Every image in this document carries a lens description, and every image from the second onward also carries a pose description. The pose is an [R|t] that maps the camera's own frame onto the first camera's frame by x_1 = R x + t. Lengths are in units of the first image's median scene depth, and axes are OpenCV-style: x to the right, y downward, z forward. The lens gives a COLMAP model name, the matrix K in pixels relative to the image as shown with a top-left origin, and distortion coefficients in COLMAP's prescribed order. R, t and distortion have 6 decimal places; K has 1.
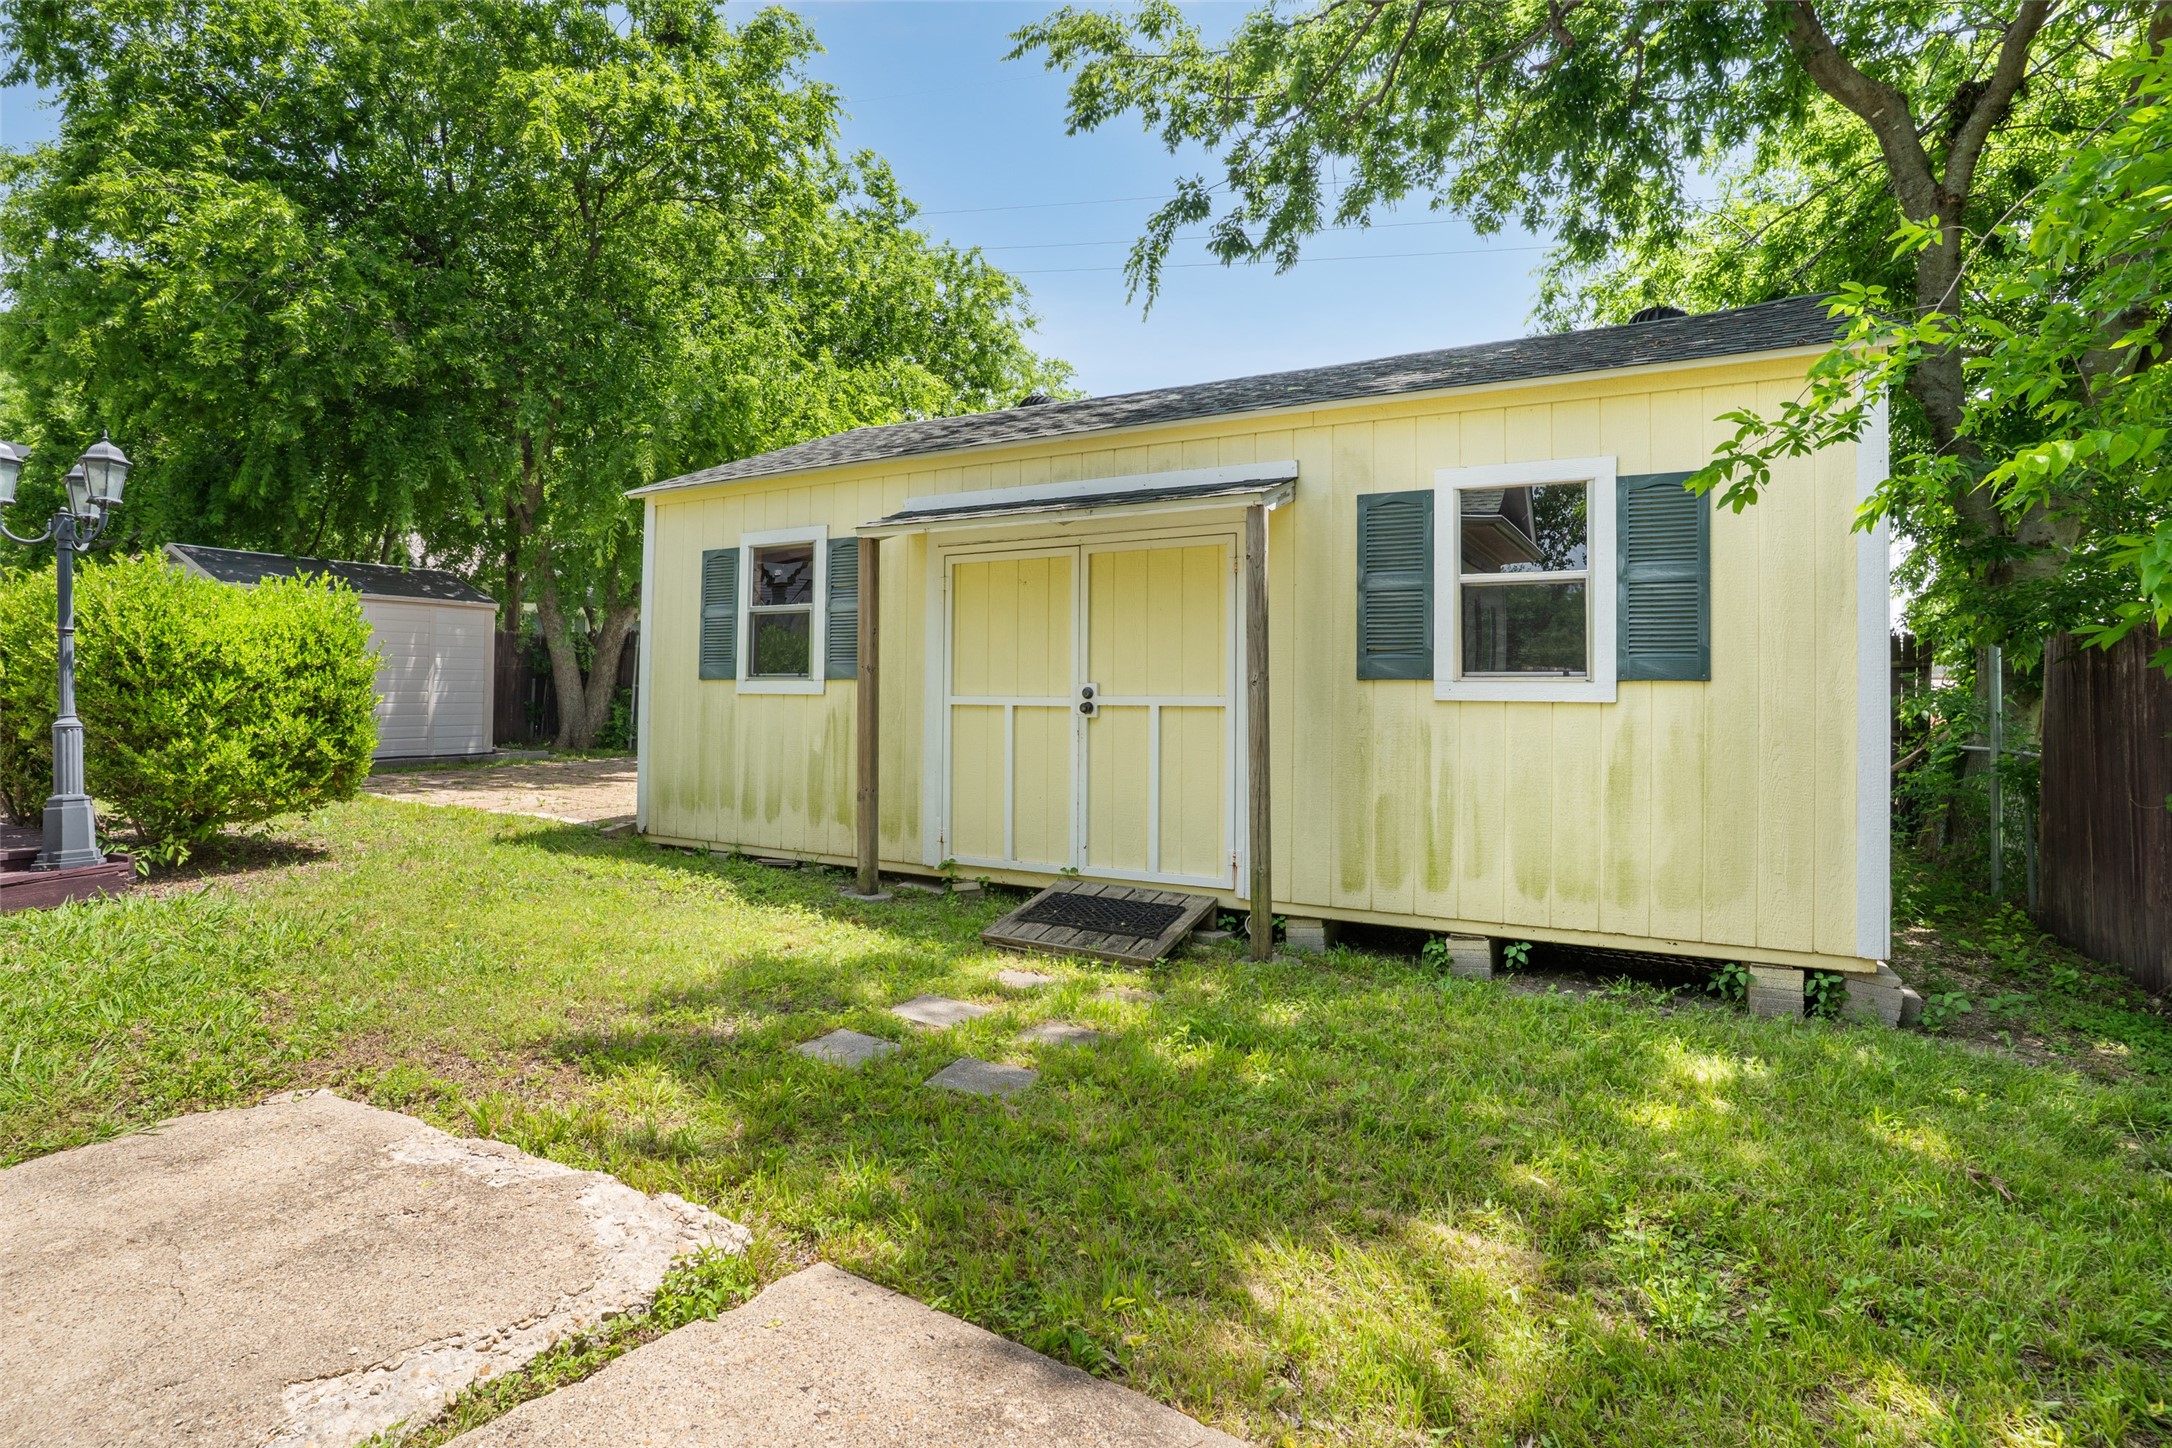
lens RADIAL K [[1057.6, 0, 1068.5], [0, 1057.6, 707.8], [0, 0, 1]] dist [-0.050216, 0.010621]
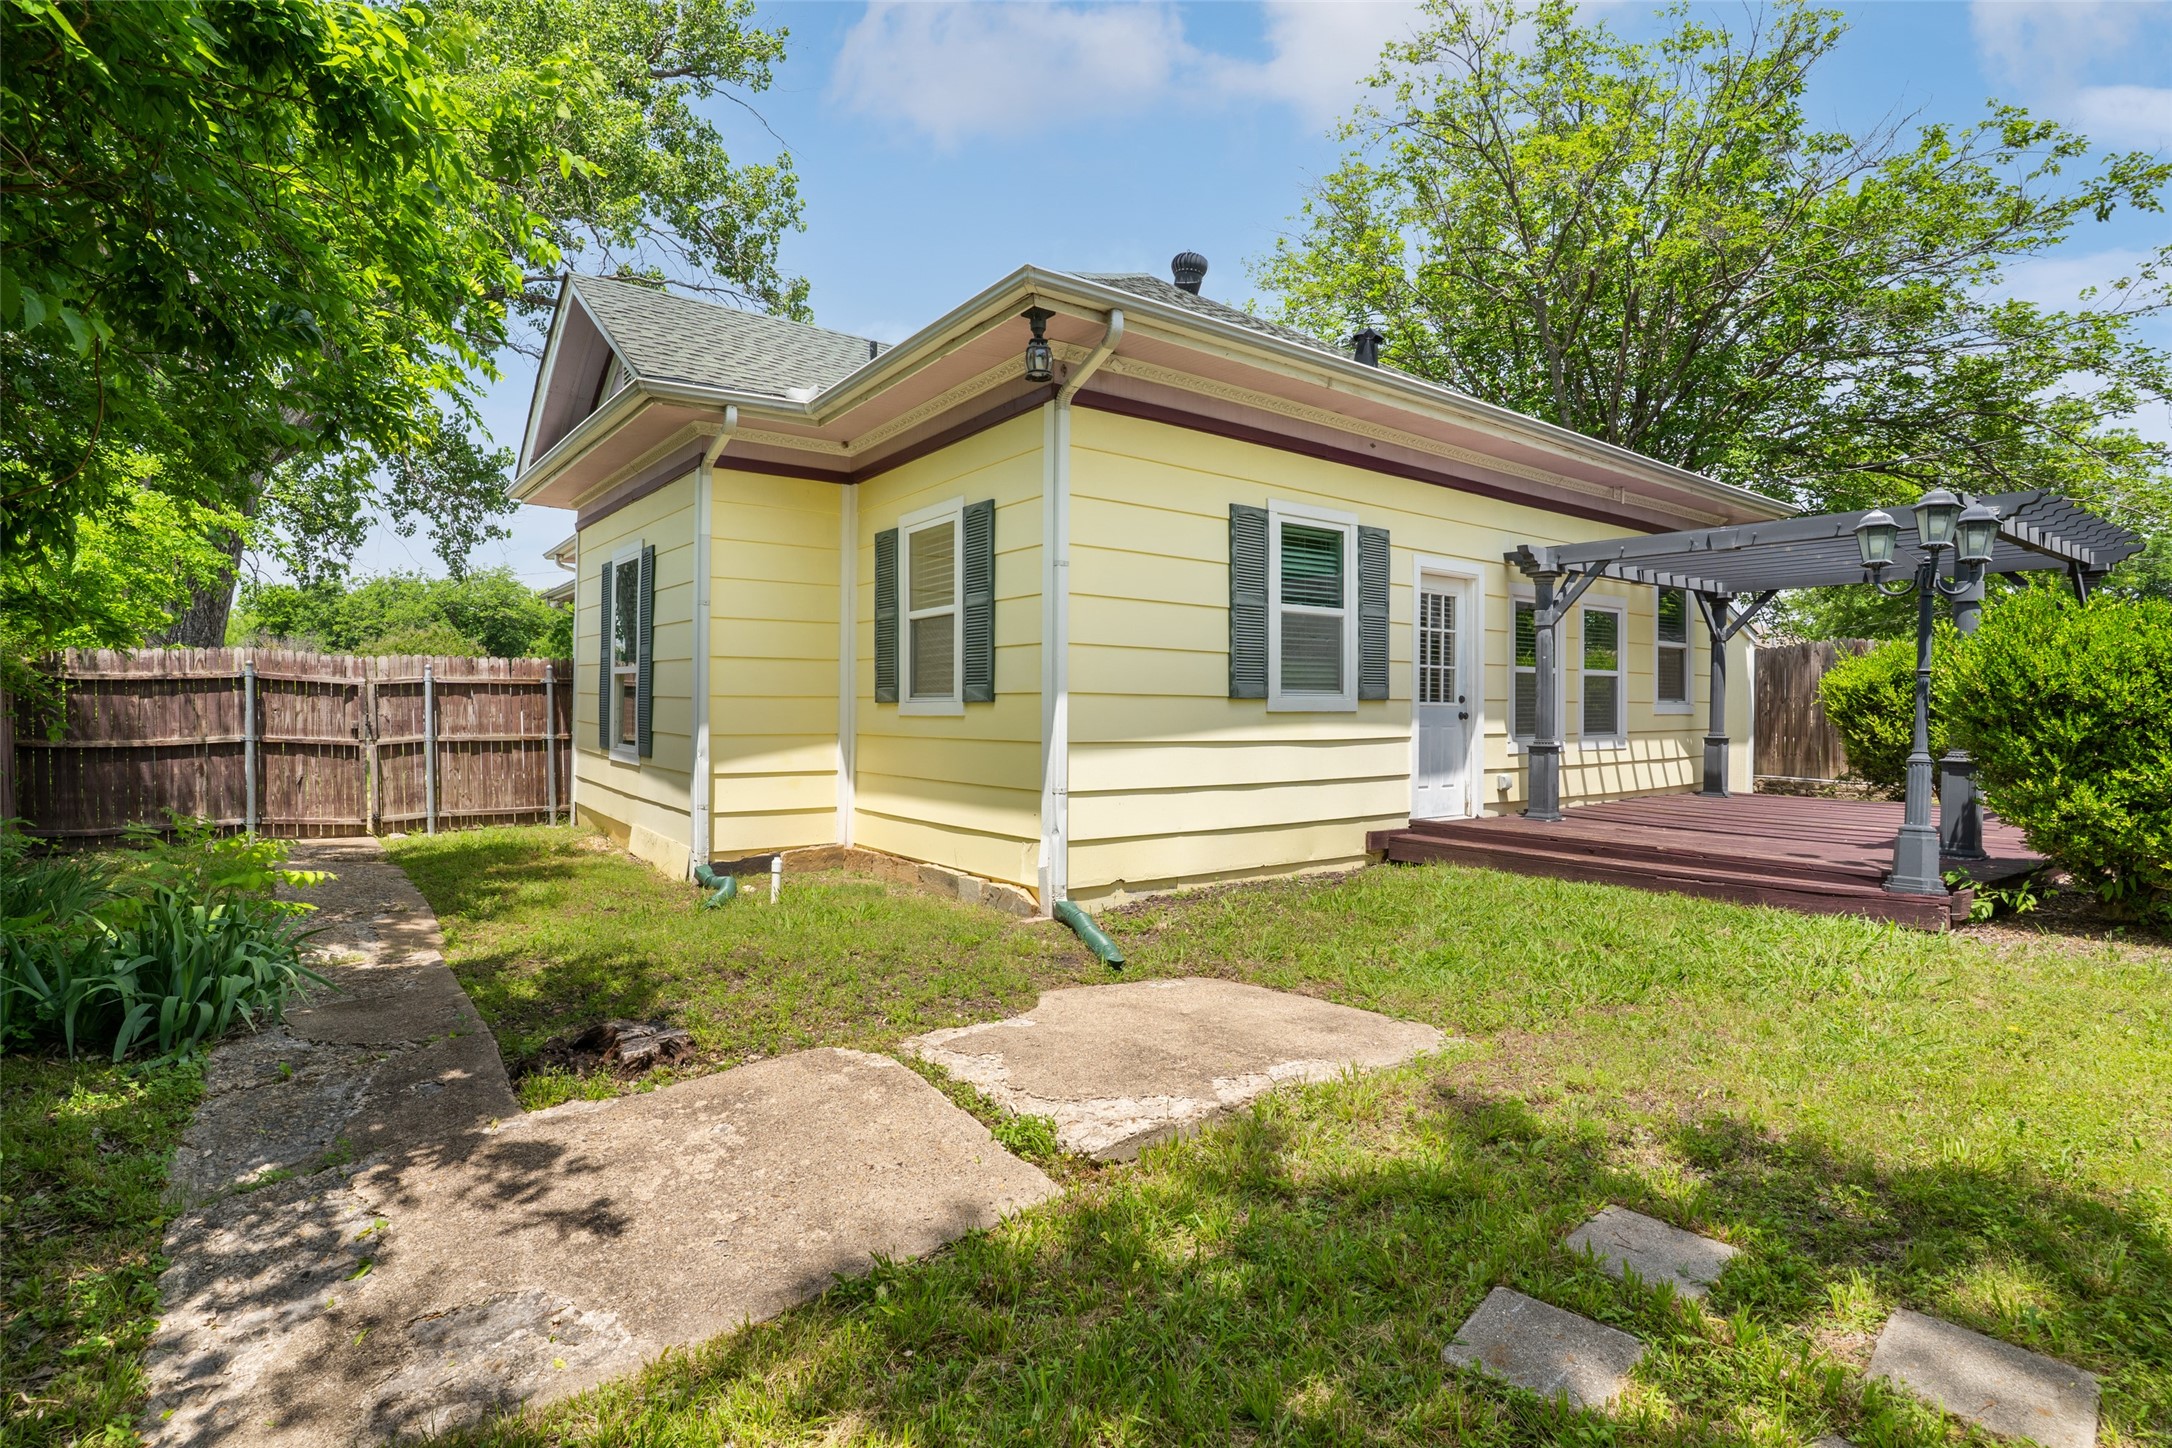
lens RADIAL K [[1057.6, 0, 1069.8], [0, 1057.6, 718.6], [0, 0, 1]] dist [-0.050216, 0.010621]
pose [[-0.410013, -0.012647, -0.911992, 0.681444], [-0.019746, 0.999793, -0.004987, -0.008340], [0.911866, 0.015963, -0.410178, 1.169524]]
